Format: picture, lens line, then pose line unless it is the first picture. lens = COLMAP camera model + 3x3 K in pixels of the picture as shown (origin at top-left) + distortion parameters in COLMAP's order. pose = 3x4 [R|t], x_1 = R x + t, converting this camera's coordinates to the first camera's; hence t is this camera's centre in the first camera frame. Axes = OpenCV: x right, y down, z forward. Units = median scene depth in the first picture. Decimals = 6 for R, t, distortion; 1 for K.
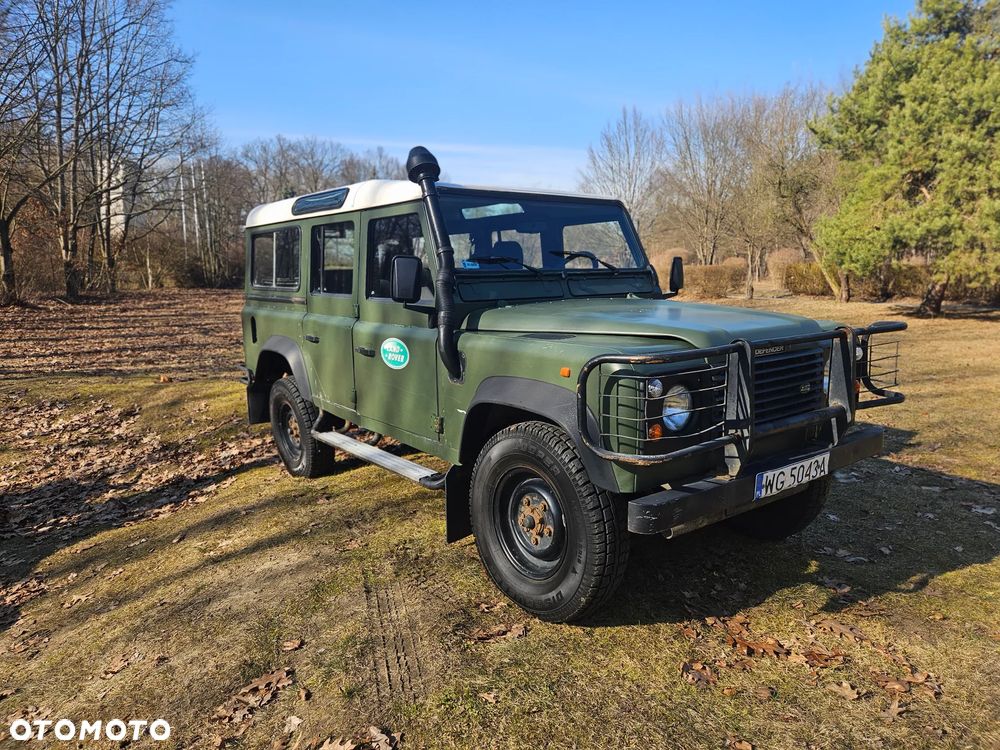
lens RADIAL K [[669.1, 0, 502.5], [0, 669.1, 373.4], [0, 0, 1]] dist [0.071565, -0.053425]
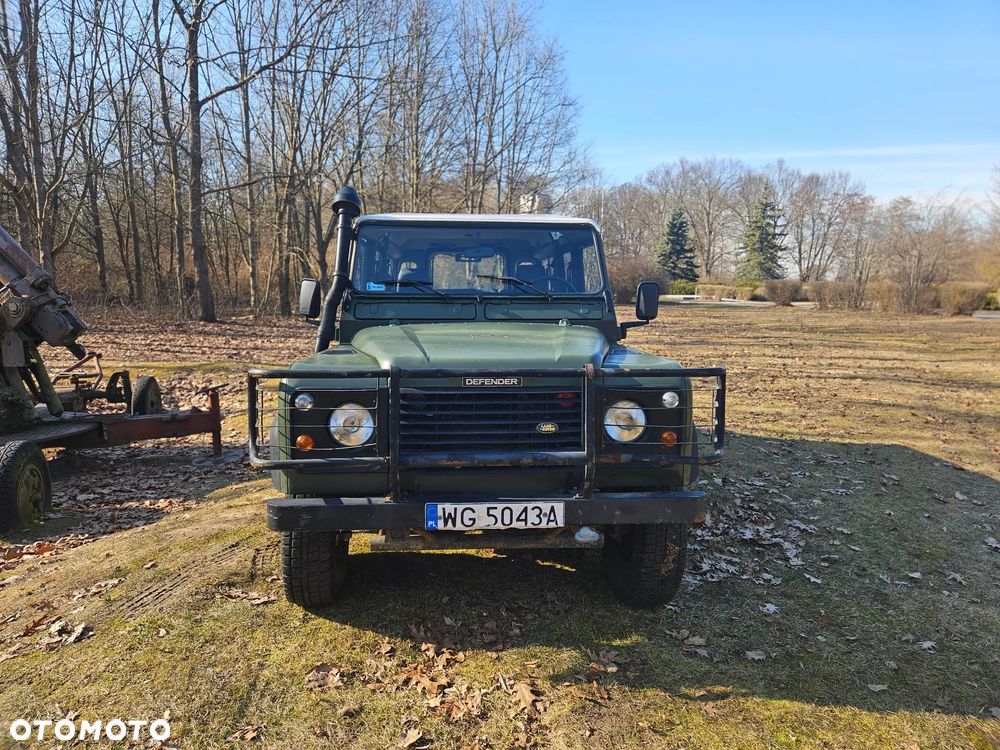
lens RADIAL K [[669.1, 0, 500.0], [0, 669.1, 374.5], [0, 0, 1]] dist [0.071565, -0.053425]
pose [[0.836942, 0.085611, -0.540554, 0.678911], [-0.099195, 0.995060, 0.004011, -0.036773], [0.538227, 0.050264, 0.841300, 0.151613]]
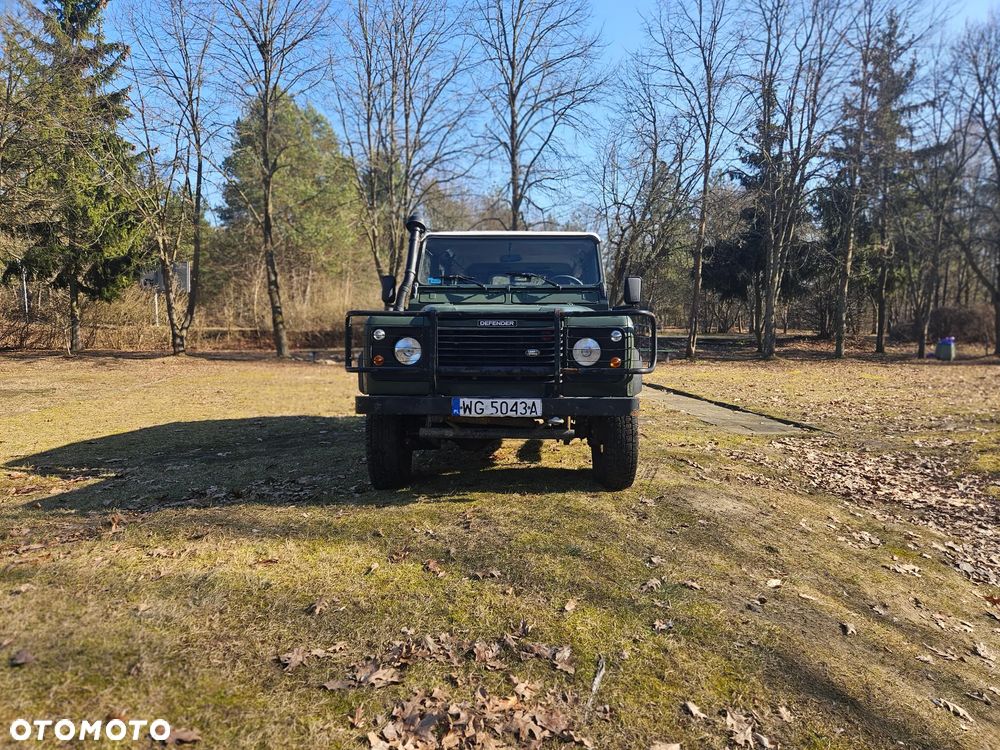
lens RADIAL K [[669.1, 0, 508.6], [0, 669.1, 375.7], [0, 0, 1]] dist [0.071565, -0.053425]
pose [[0.763532, 0.048286, -0.643962, 1.009652], [-0.111831, 0.992021, -0.058212, 0.120176], [0.636013, 0.116462, 0.762839, -0.067103]]
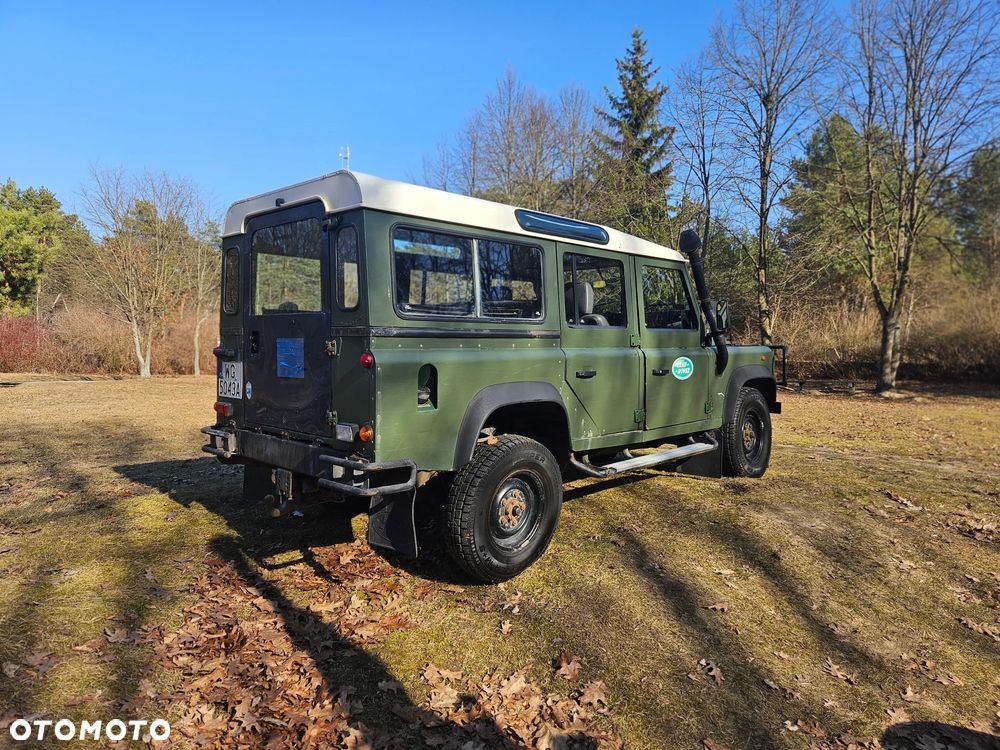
lens RADIAL K [[669.1, 0, 492.5], [0, 669.1, 373.9], [0, 0, 1]] dist [0.071565, -0.053425]
pose [[0.019352, 0.023415, -0.999538, 1.728367], [-0.173859, 0.984574, 0.019698, 0.048081], [0.984580, 0.173397, 0.023125, 0.469024]]
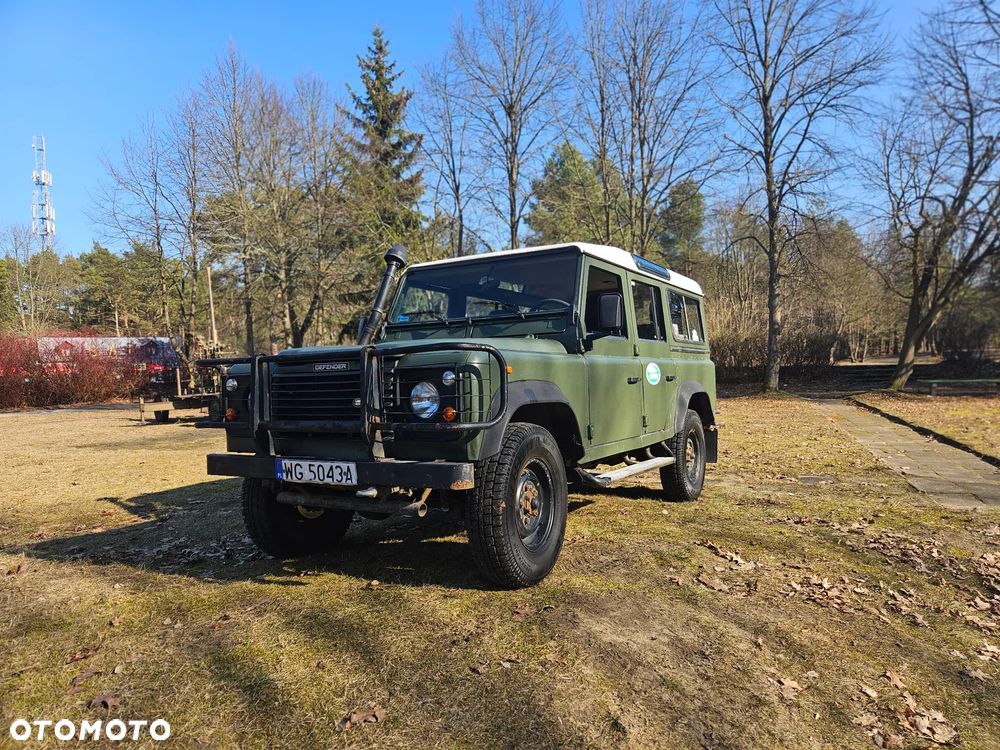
lens RADIAL K [[669.1, 0, 508.5], [0, 669.1, 376.0], [0, 0, 1]] dist [0.071565, -0.053425]
pose [[0.380411, -0.006411, -0.924795, 1.202052], [-0.118828, 0.991348, -0.055751, 0.008171], [0.917152, 0.131099, 0.376358, 0.622110]]
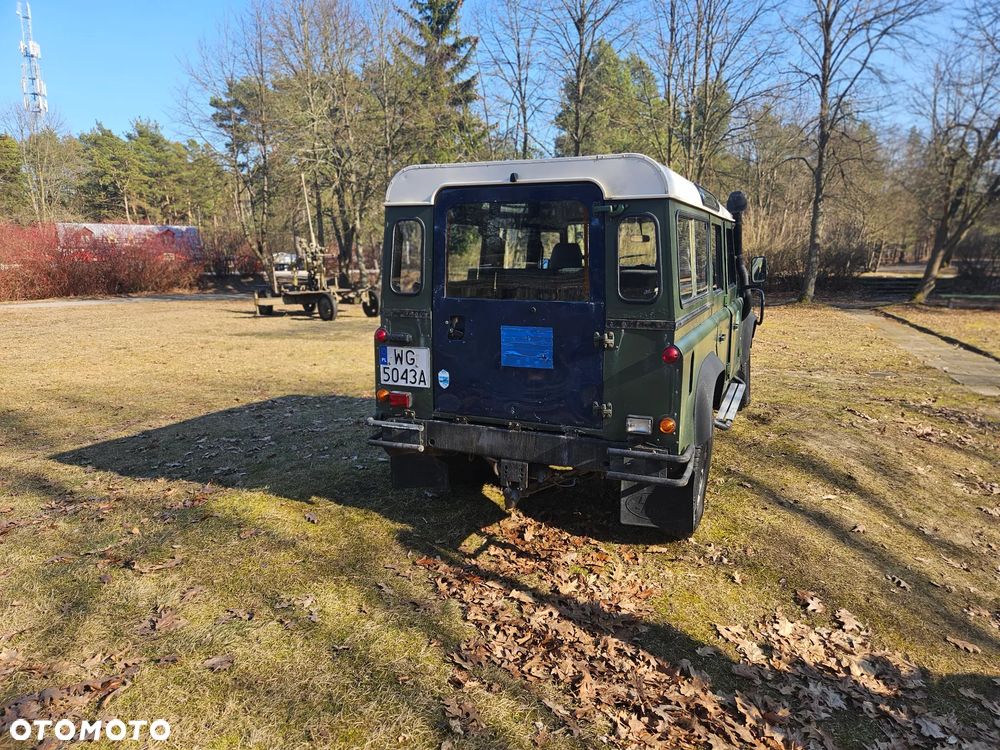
lens RADIAL K [[669.1, 0, 509.0], [0, 669.1, 373.2], [0, 0, 1]] dist [0.071565, -0.053425]
pose [[0.387380, 0.139740, -0.911268, 1.588590], [-0.144395, 0.985443, 0.089732, 0.052092], [0.910542, 0.096822, 0.401918, -0.170925]]
